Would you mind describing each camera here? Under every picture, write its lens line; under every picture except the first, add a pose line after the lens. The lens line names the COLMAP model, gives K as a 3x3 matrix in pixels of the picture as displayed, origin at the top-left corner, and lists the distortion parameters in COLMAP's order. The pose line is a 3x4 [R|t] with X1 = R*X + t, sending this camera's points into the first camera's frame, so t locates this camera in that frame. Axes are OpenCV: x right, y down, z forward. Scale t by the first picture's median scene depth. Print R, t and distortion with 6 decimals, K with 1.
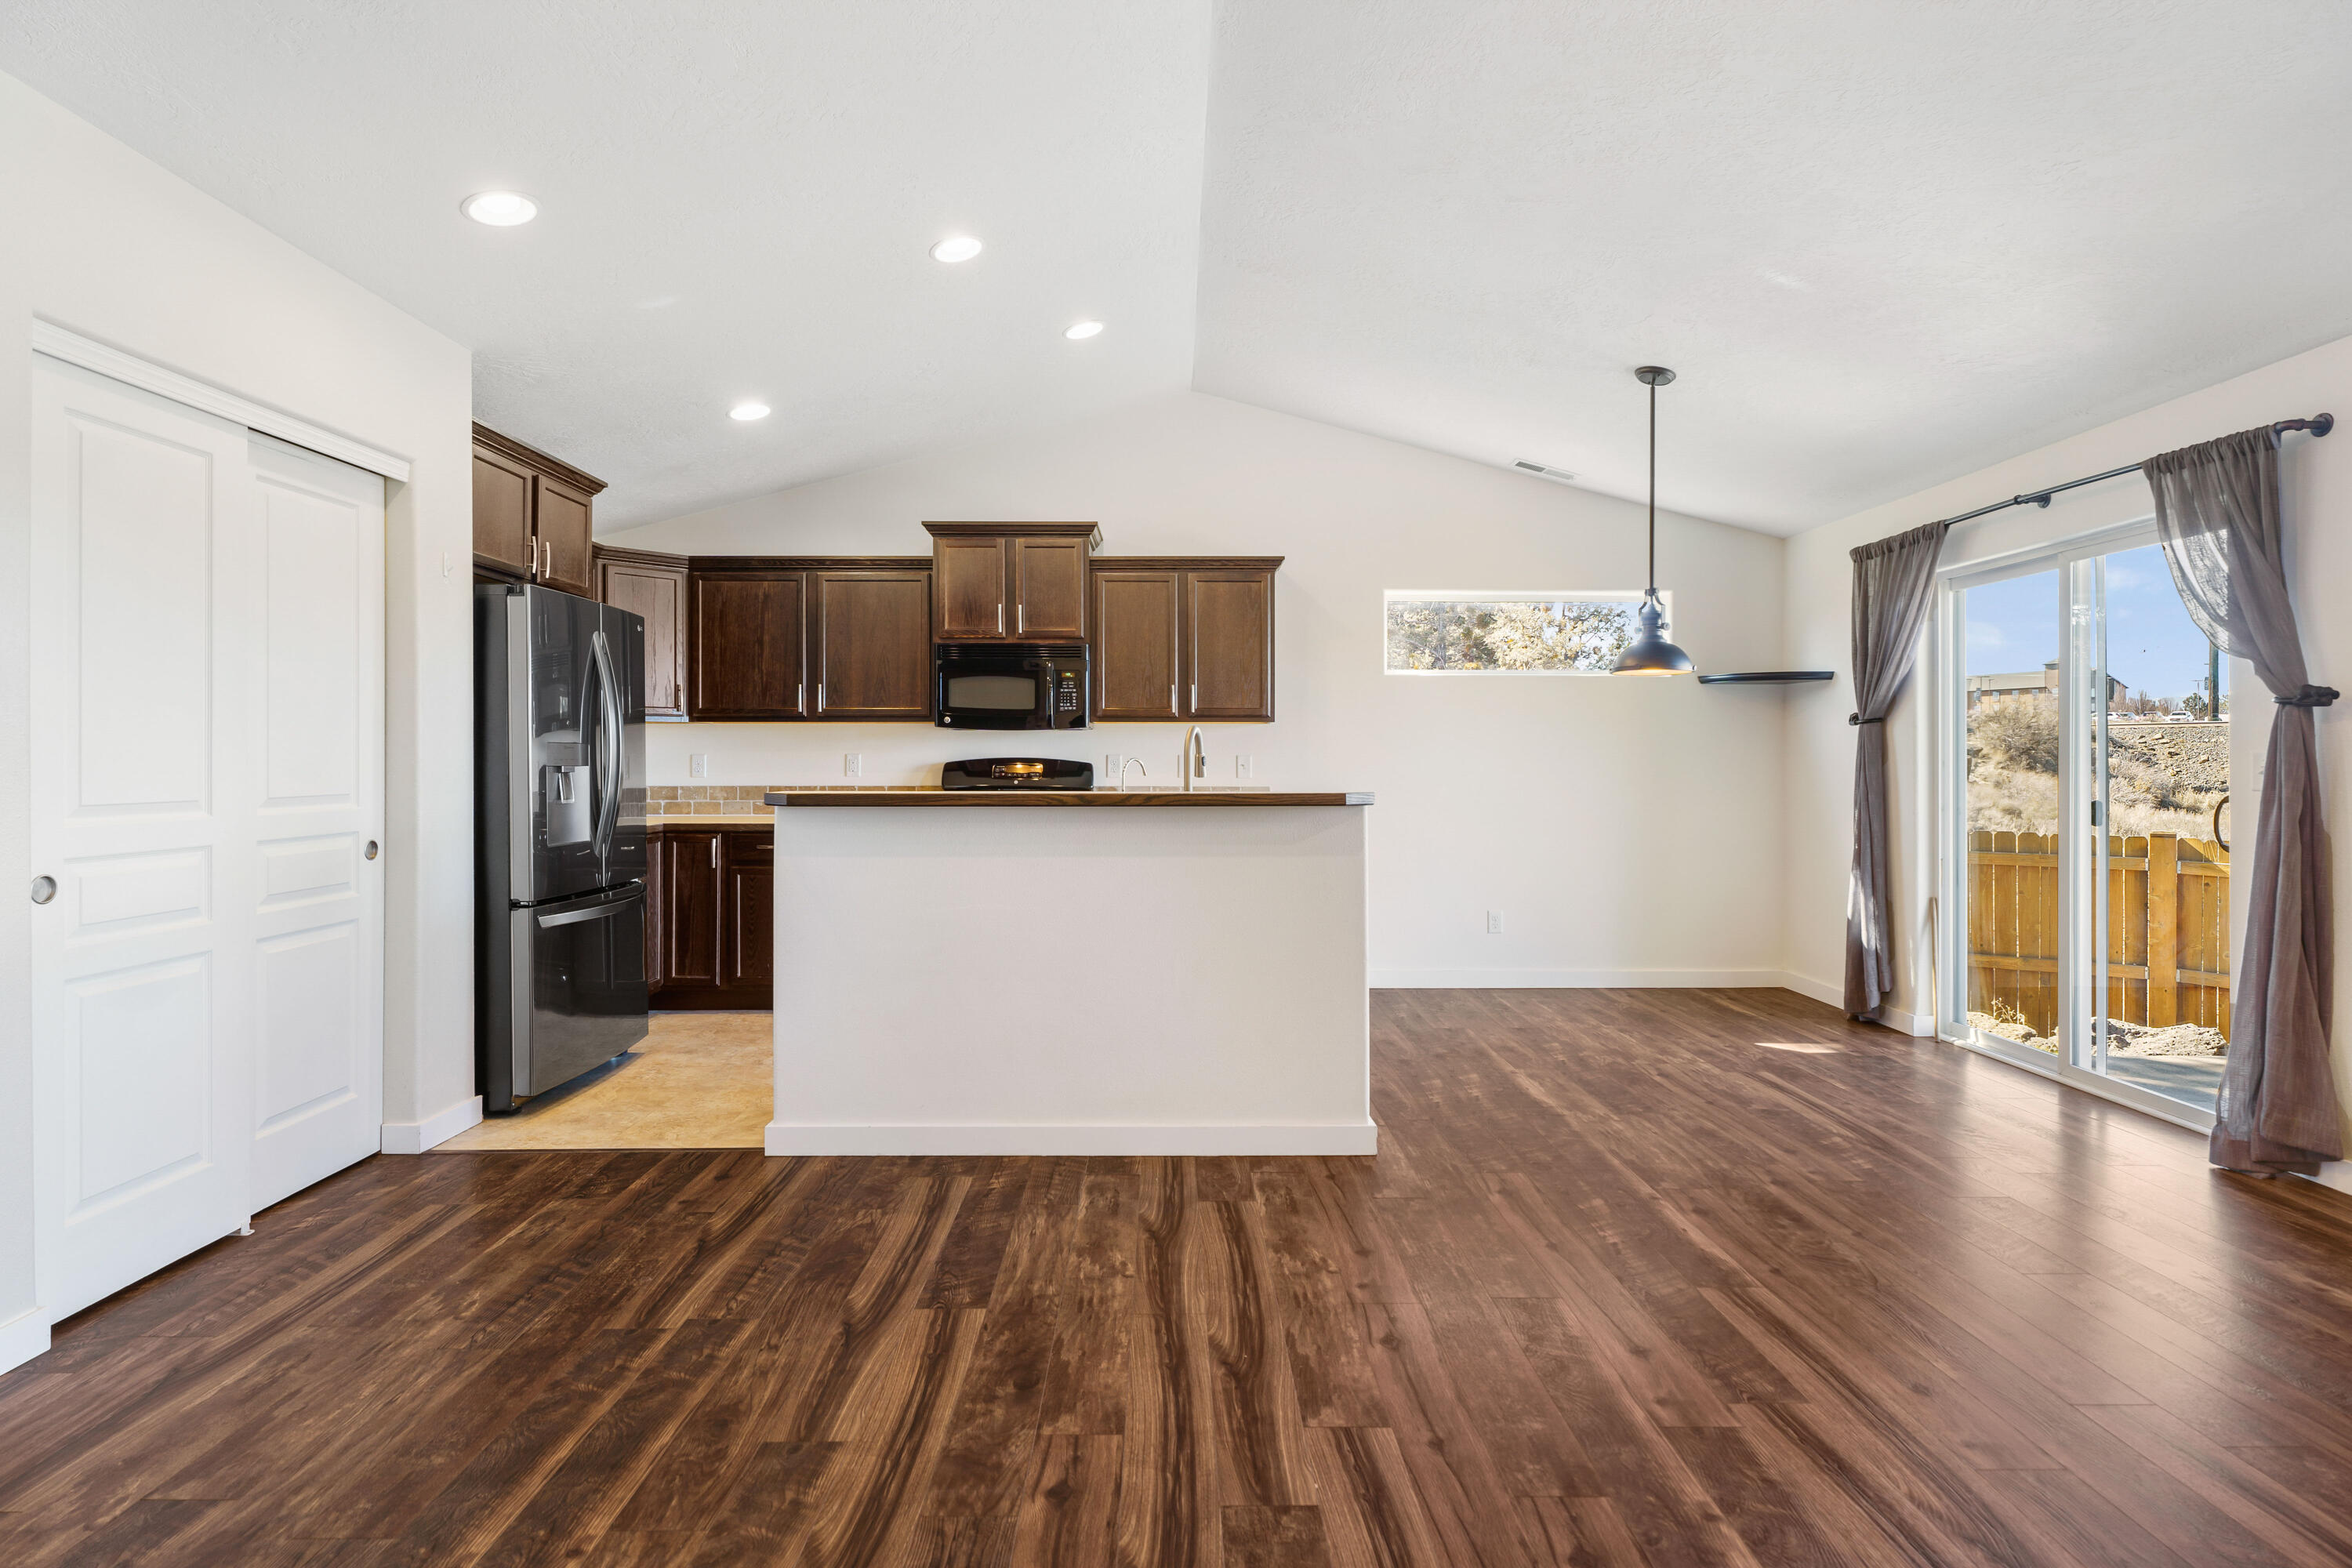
lens RADIAL K [[1206.6, 0, 1174.5], [0, 1206.6, 765.2], [0, 0, 1]] dist [0.001748, 0.001079]
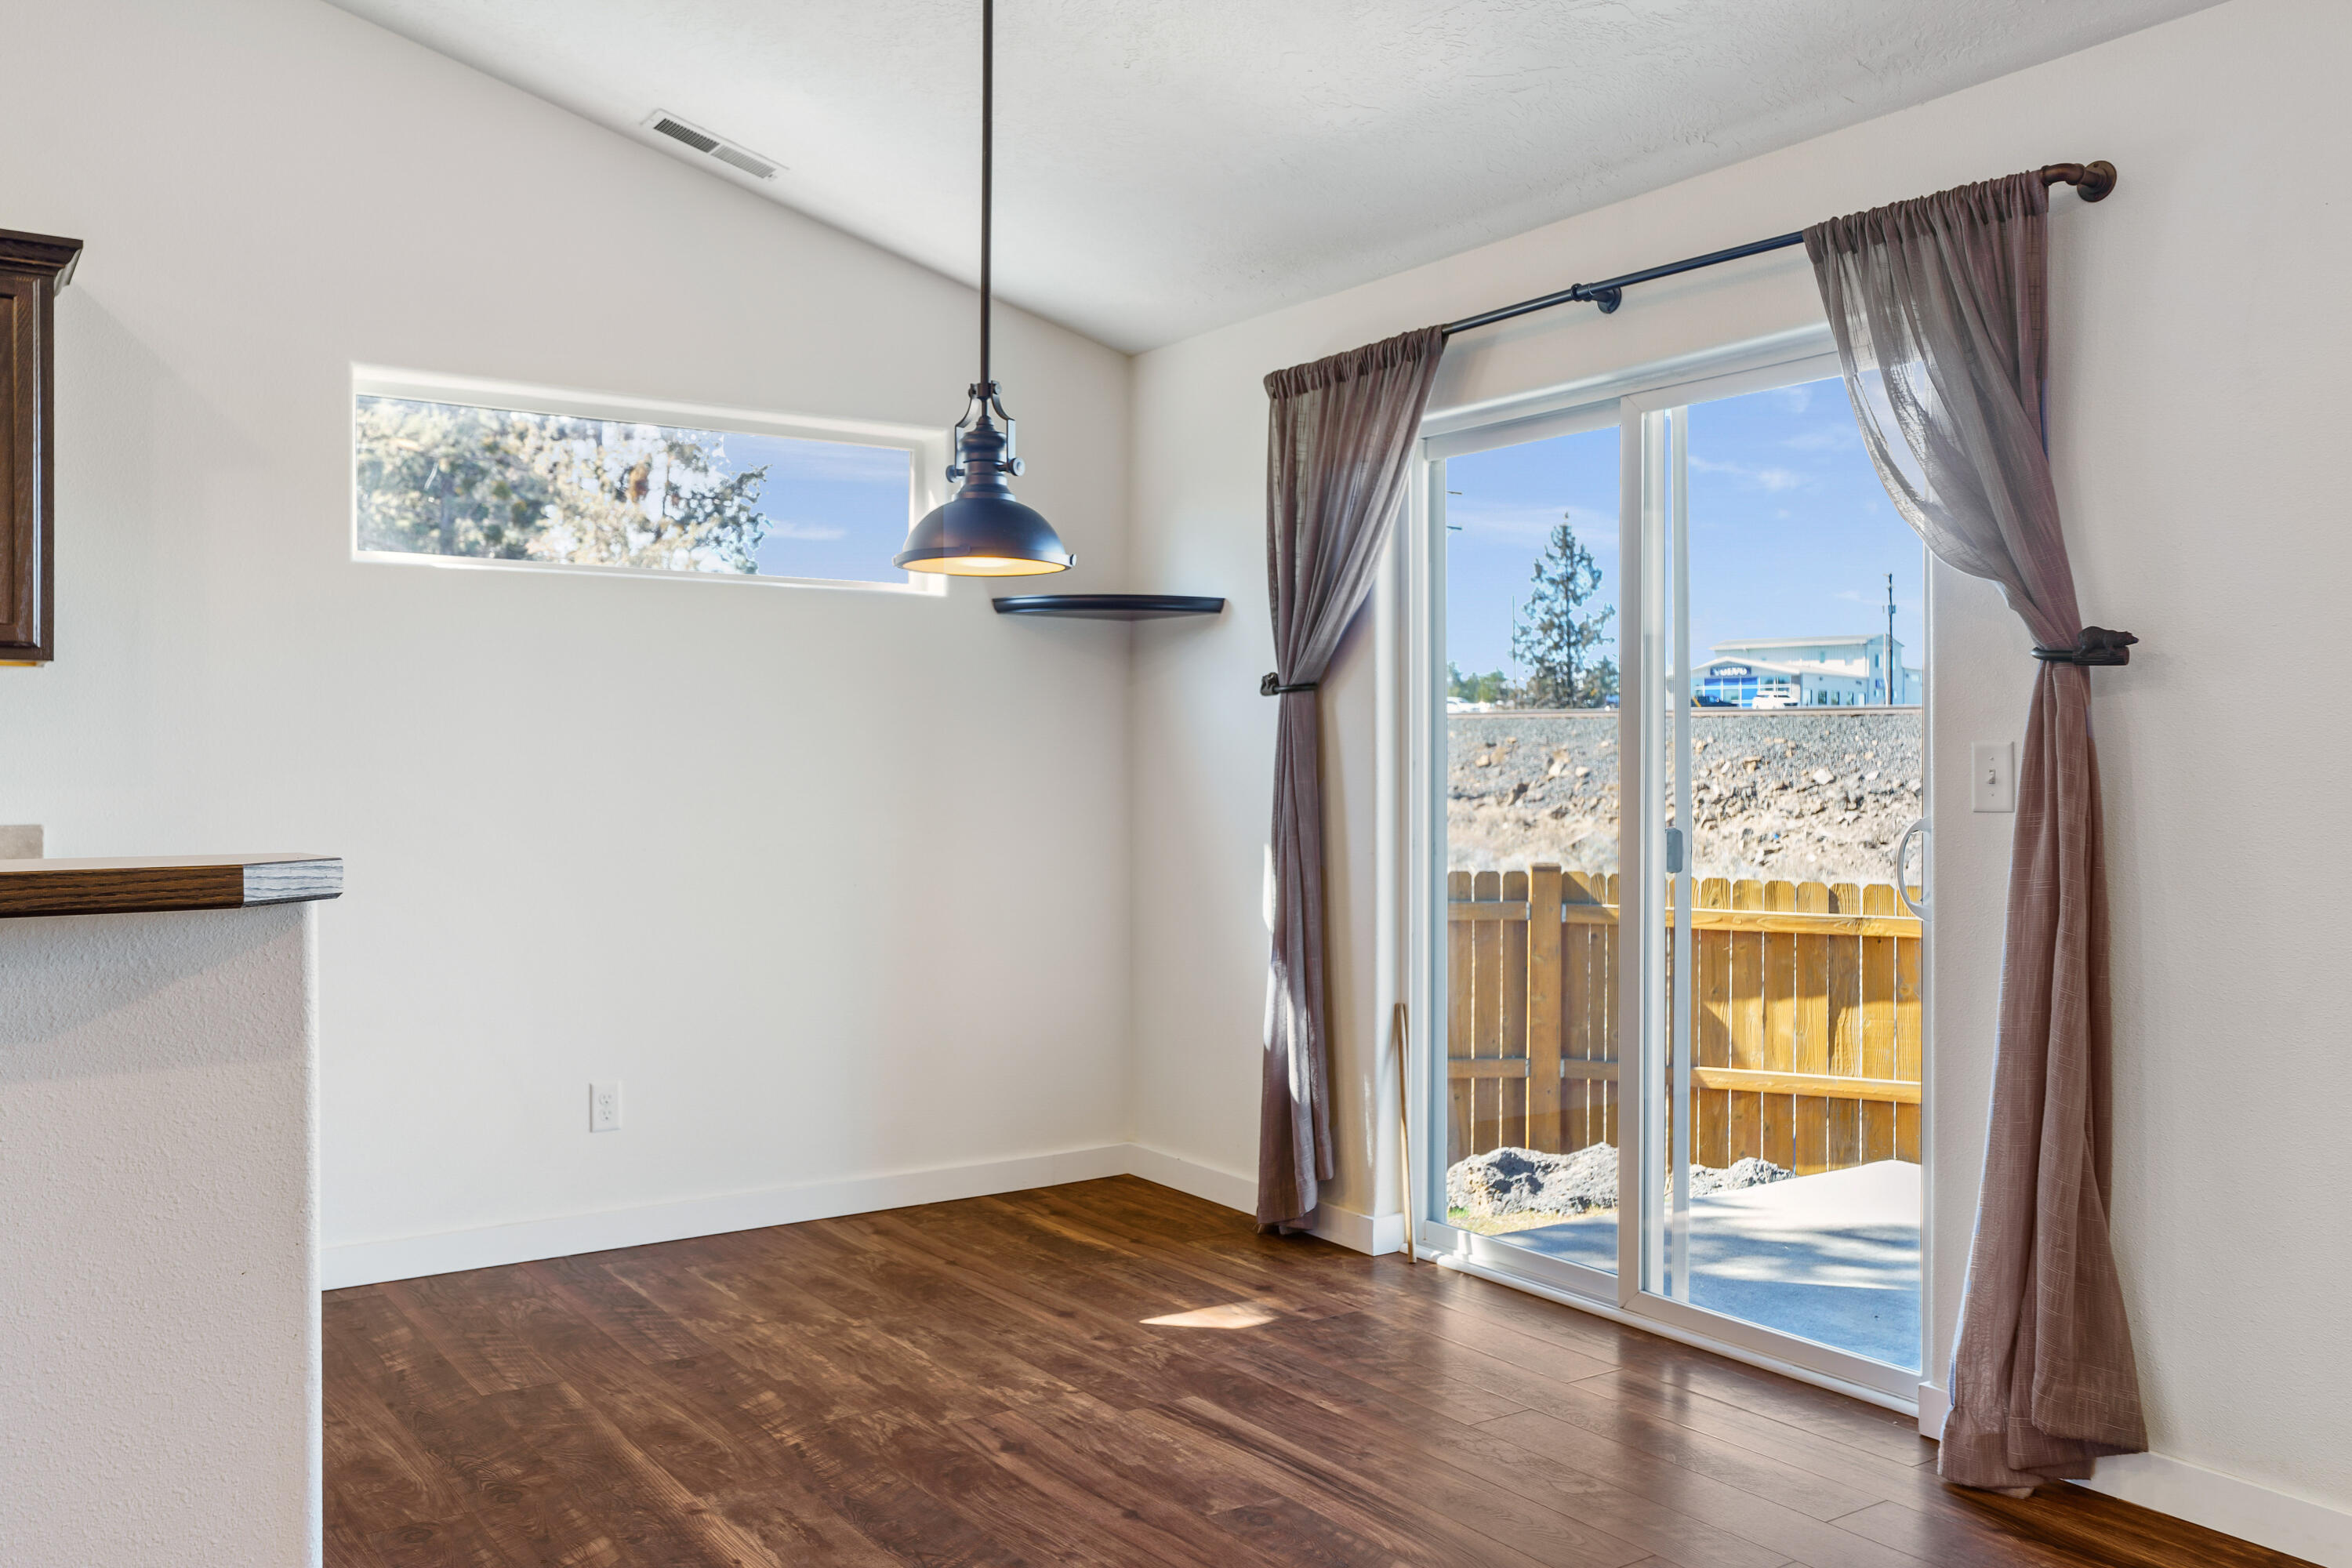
lens RADIAL K [[1915.0, 0, 1173.9], [0, 1915.0, 759.2], [0, 0, 1]] dist [-0.006368, 0.012575]
pose [[0.832611, 0.001601, 0.553856, 0.048066], [0.000983, 0.999990, -0.004368, -0.000390], [-0.553858, 0.004182, 0.832601, 0.321227]]
